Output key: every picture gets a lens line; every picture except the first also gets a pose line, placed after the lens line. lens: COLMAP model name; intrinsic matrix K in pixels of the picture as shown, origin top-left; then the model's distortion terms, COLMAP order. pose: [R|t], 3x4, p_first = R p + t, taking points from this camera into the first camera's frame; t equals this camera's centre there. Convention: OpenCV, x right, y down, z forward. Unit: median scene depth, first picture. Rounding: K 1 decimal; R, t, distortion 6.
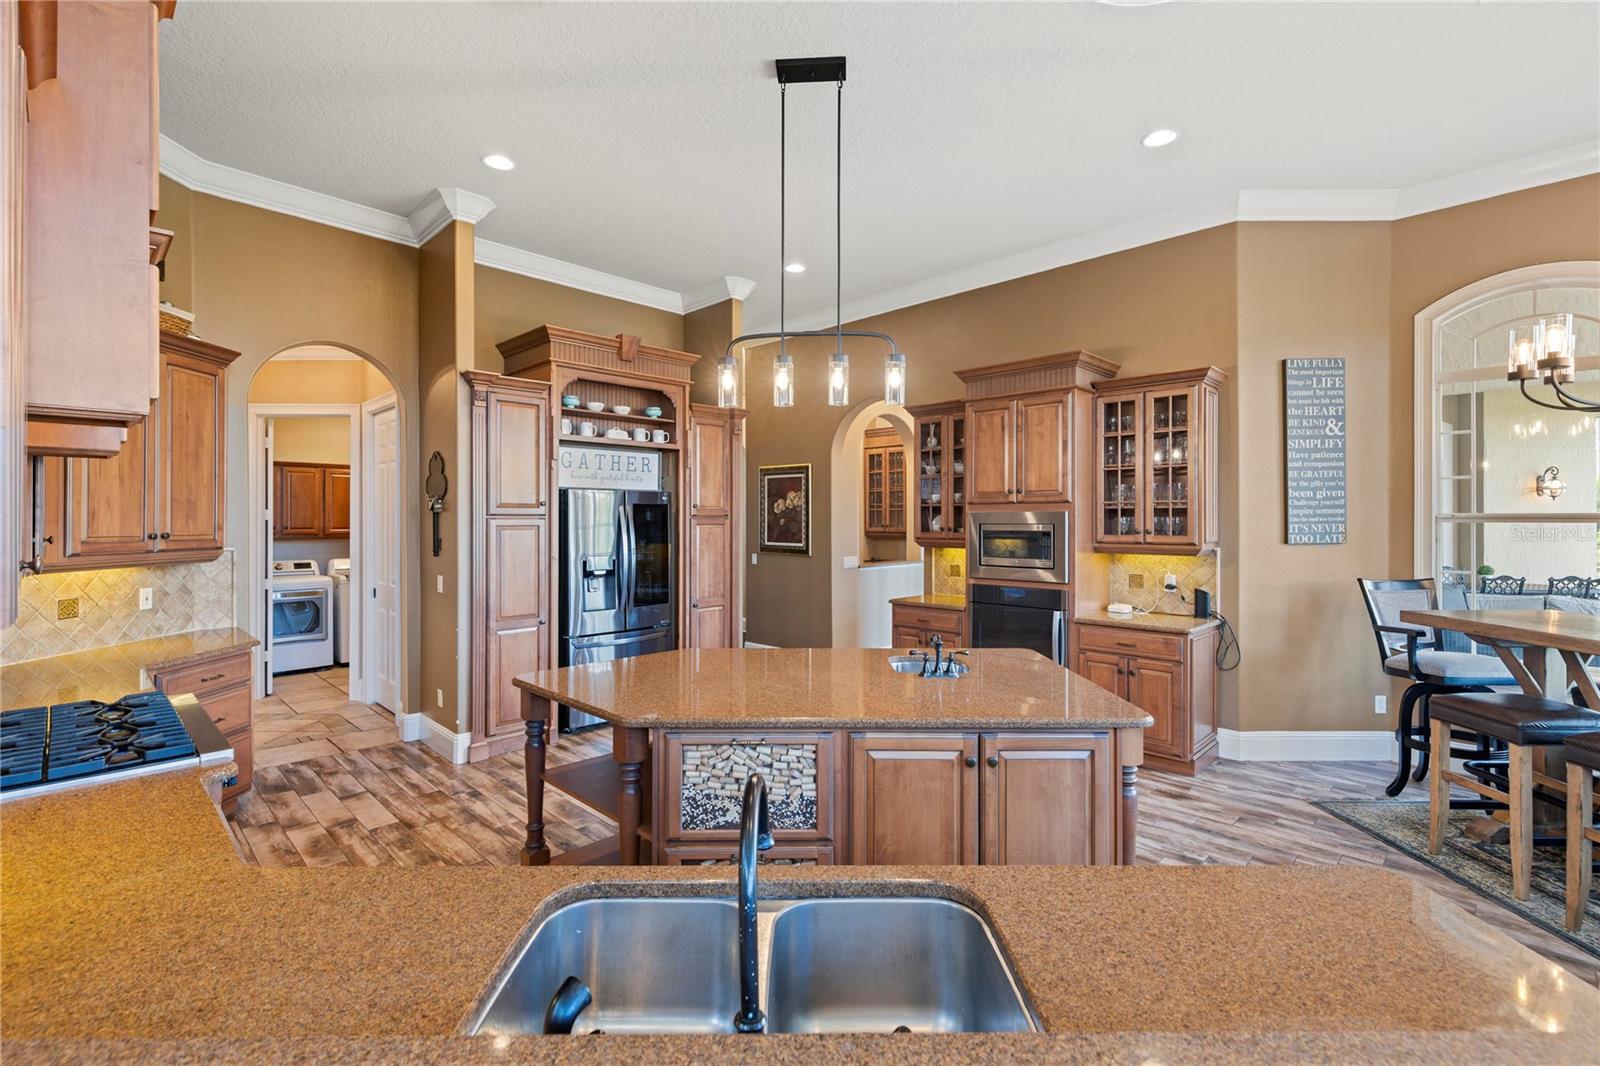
lens RADIAL K [[715.5, 0, 801.3], [0, 715.5, 521.0], [0, 0, 1]] dist [0.003921, 0.000192]
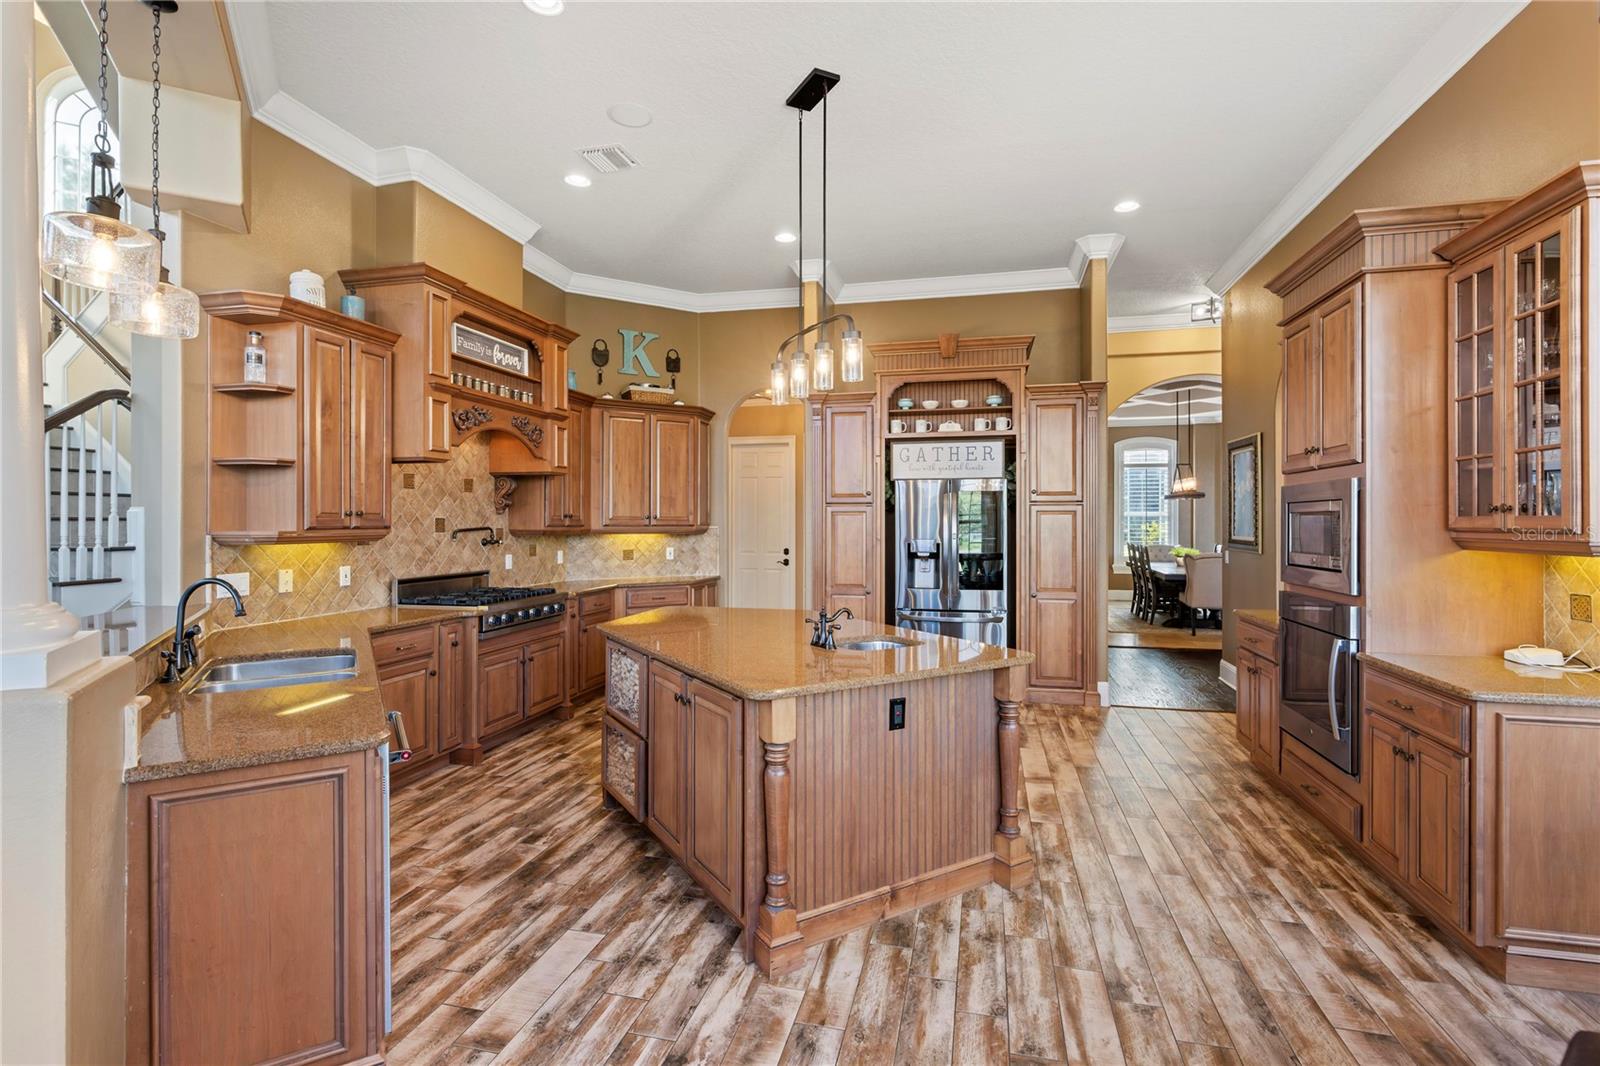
lens RADIAL K [[745.5, 0, 801.4], [0, 745.5, 521.5], [0, 0, 1]] dist [-0.000815, 0.000294]
pose [[0.516029, -0.000766, -0.856571, 0.671559], [-0.001526, 0.999997, -0.001814, 0.026034], [0.856570, 0.002244, 0.516026, 0.266540]]
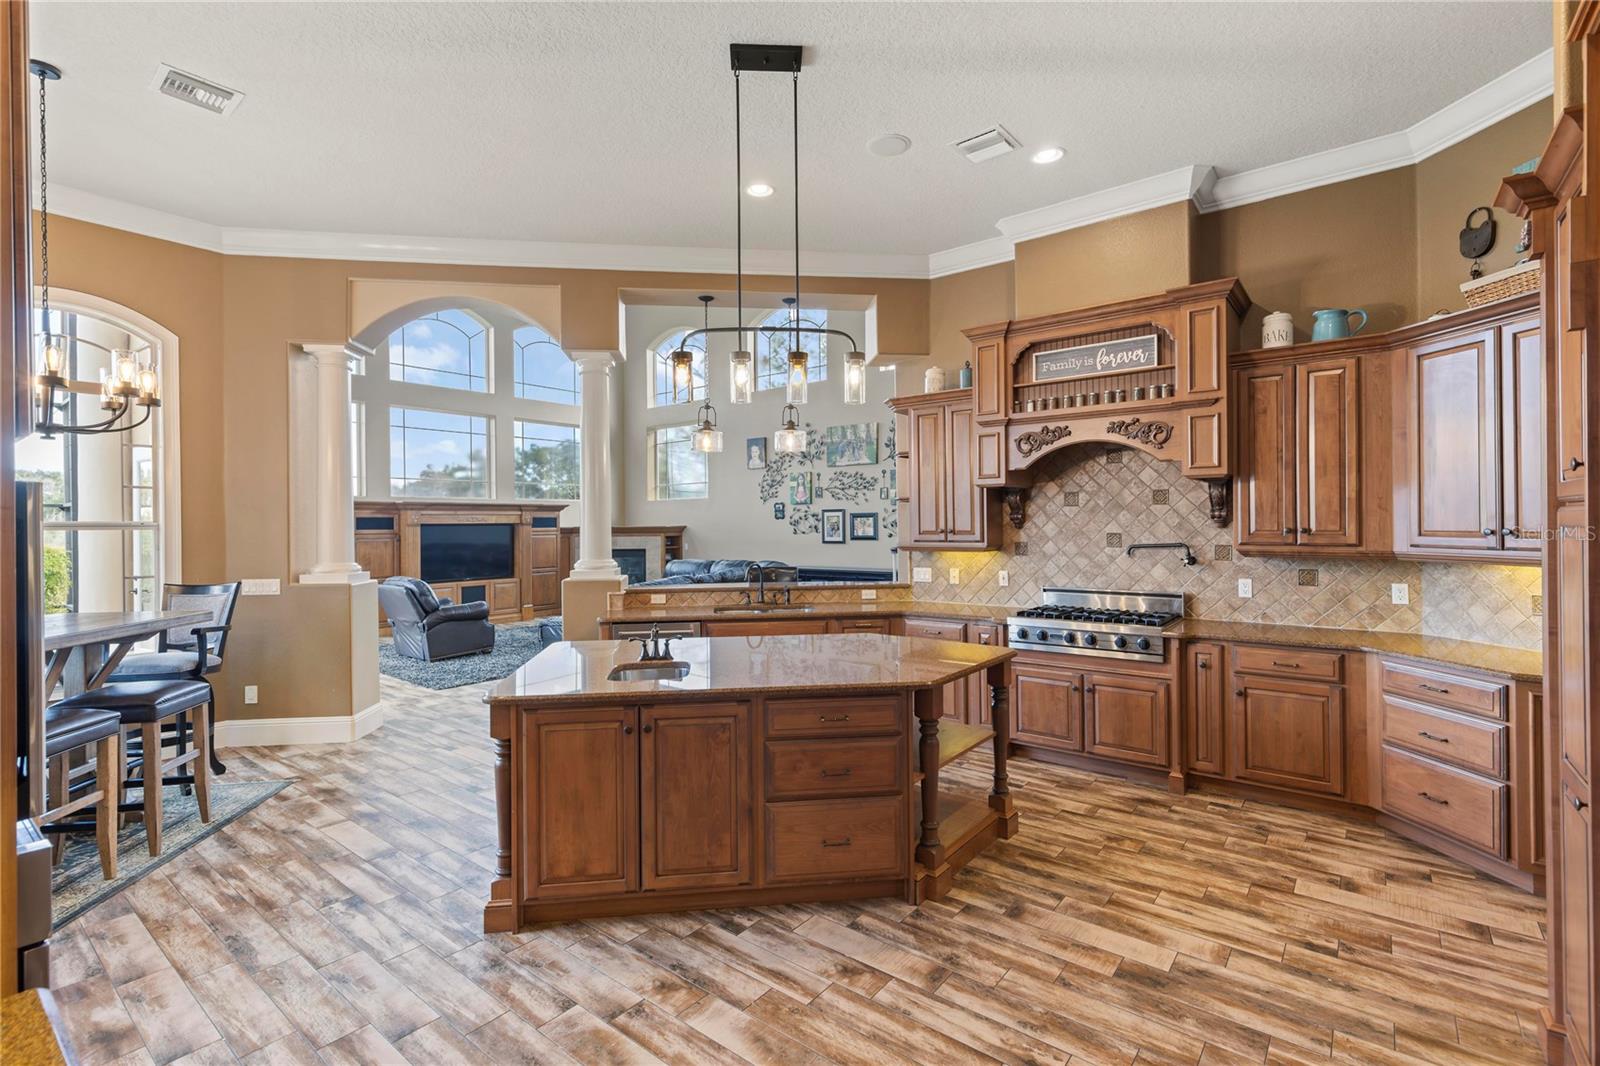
lens RADIAL K [[728.5, 0, 803.7], [0, 728.5, 525.4], [0, 0, 1]] dist [0.008753, -0.000160]
pose [[-0.993282, 0.009020, -0.115369, 0.056678], [0.008613, 0.999955, 0.004023, 0.001136], [0.115400, 0.003003, -0.993315, 1.350374]]
